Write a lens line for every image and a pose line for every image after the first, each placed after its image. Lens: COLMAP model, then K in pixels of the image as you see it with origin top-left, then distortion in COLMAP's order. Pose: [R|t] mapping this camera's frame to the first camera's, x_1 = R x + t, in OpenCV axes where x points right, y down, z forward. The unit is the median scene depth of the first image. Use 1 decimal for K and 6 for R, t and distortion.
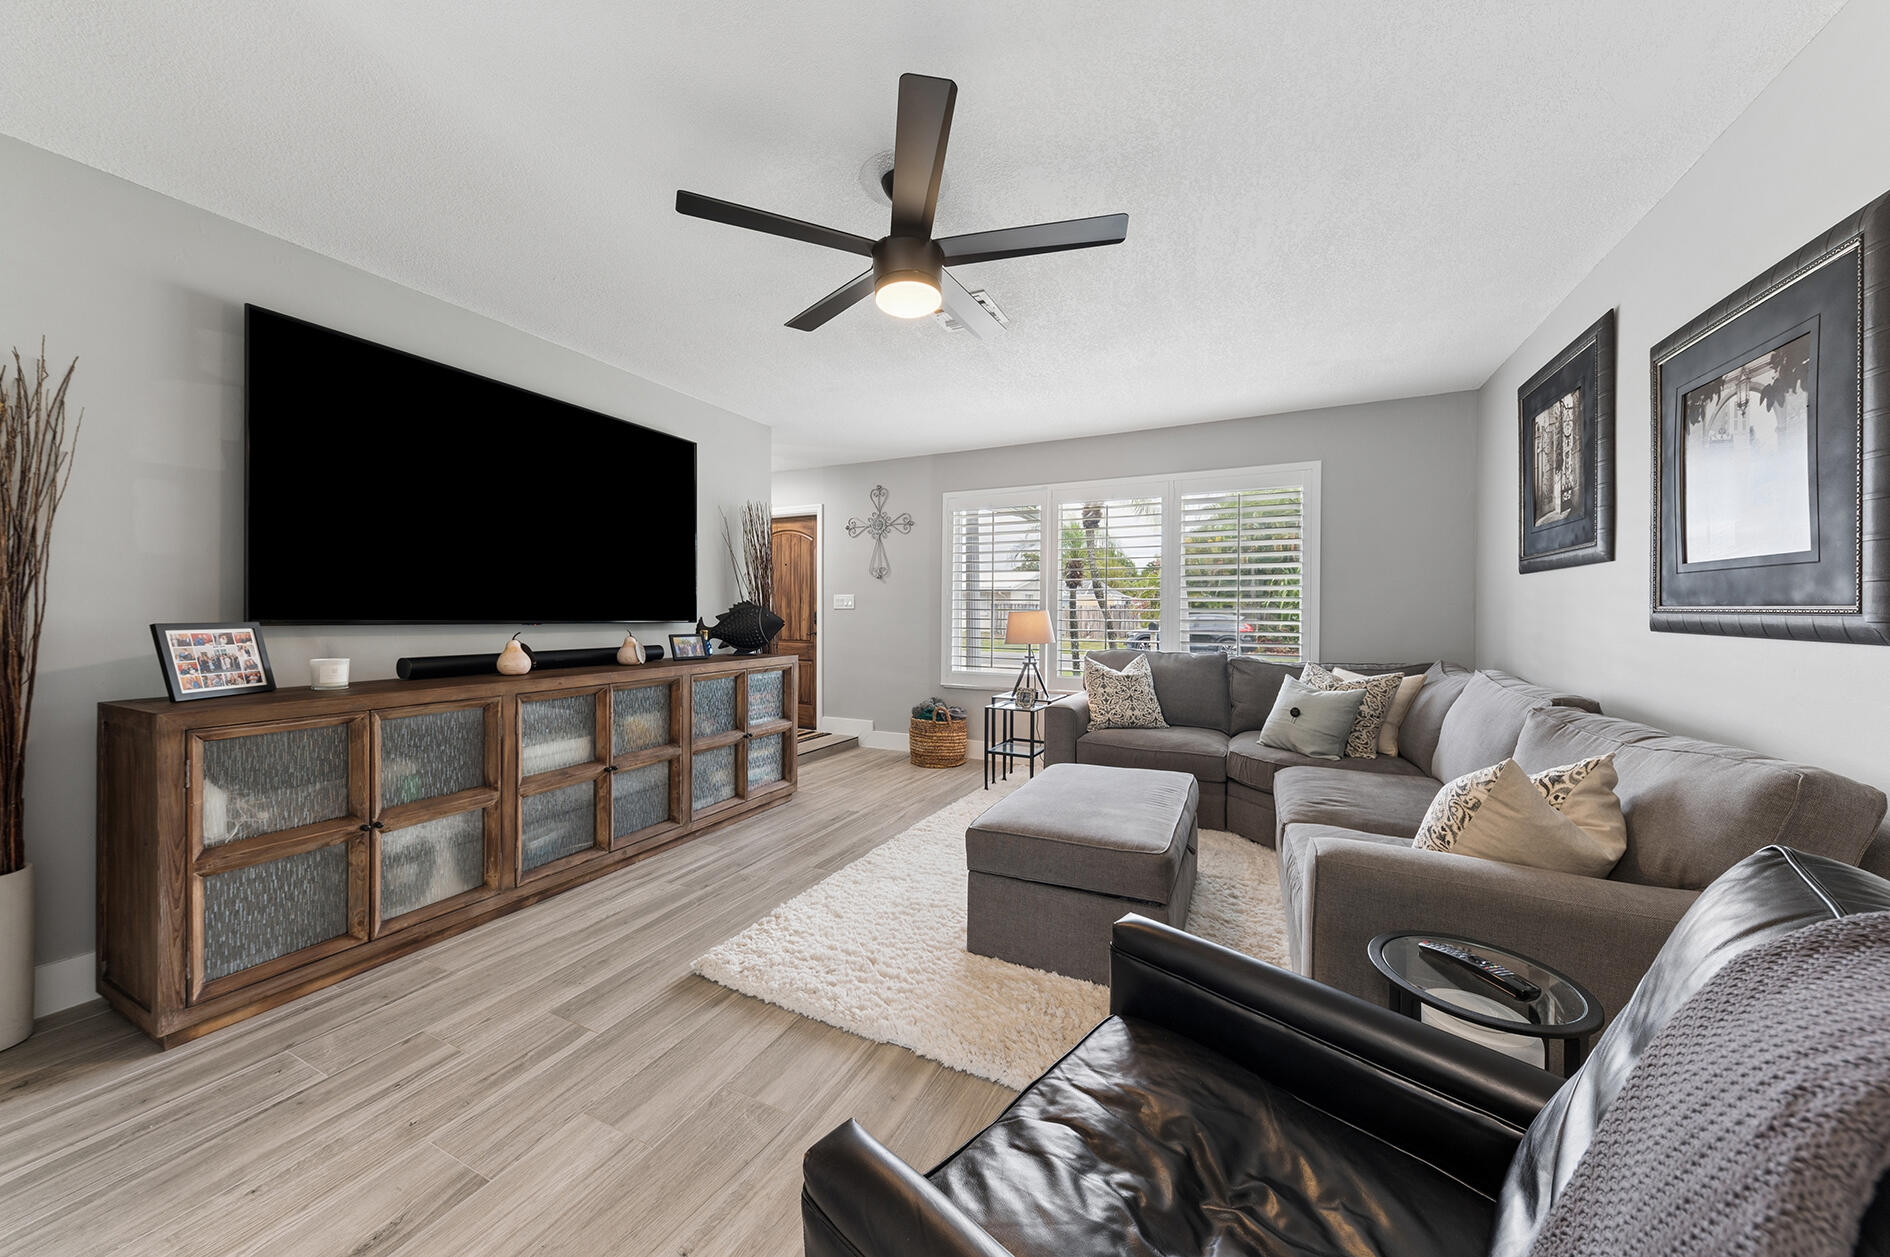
lens RADIAL K [[646.3, 0, 948.1], [0, 646.3, 615.6], [0, 0, 1]] dist [0.009531, -0.000162]
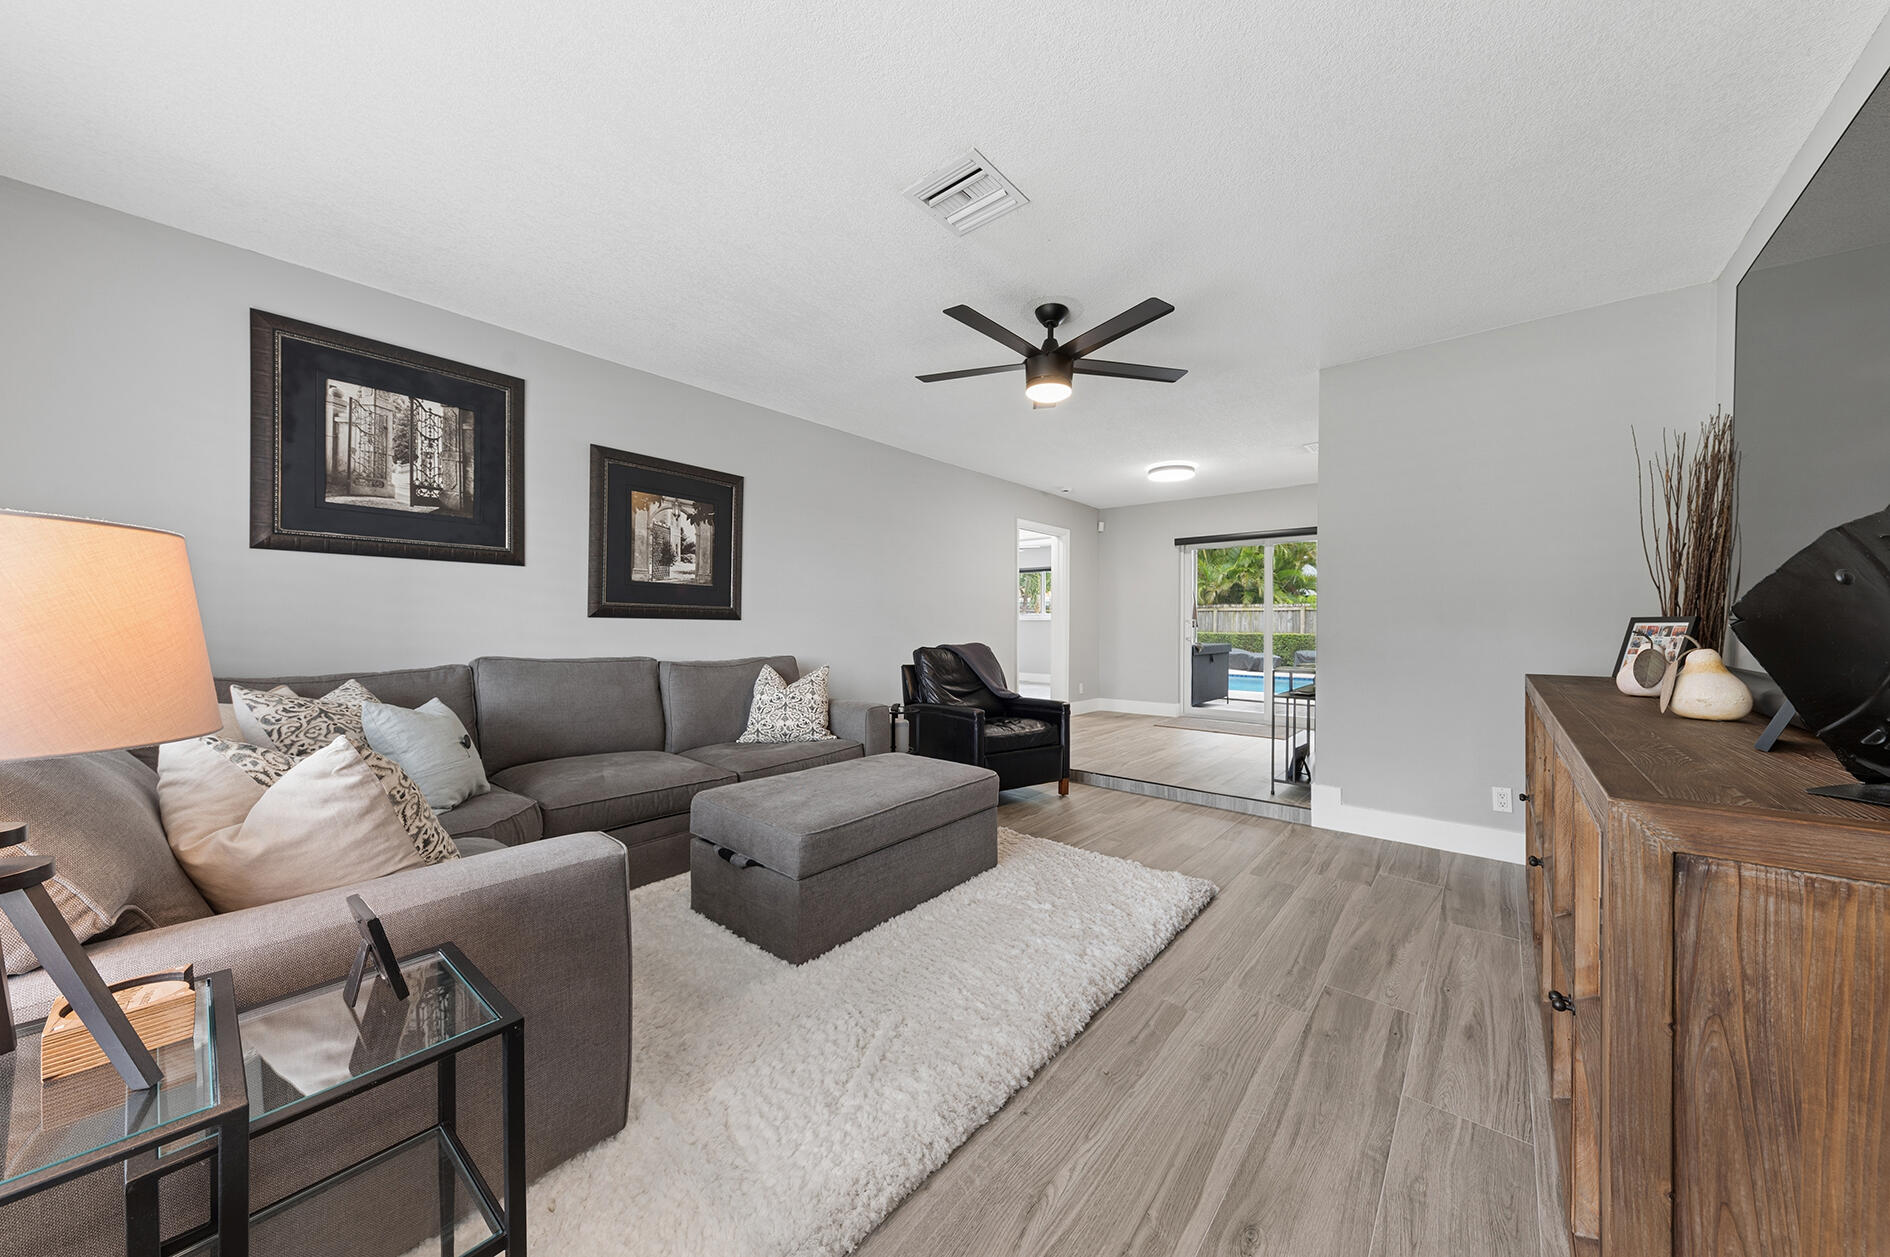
lens RADIAL K [[646.3, 0, 947.2], [0, 646.3, 625.8], [0, 0, 1]] dist [0.009531, -0.000162]
pose [[-0.969615, -0.002827, 0.244619, -0.192615], [-0.001588, 0.999985, 0.005261, 0.022269], [-0.244630, 0.004713, -0.969605, 2.351063]]
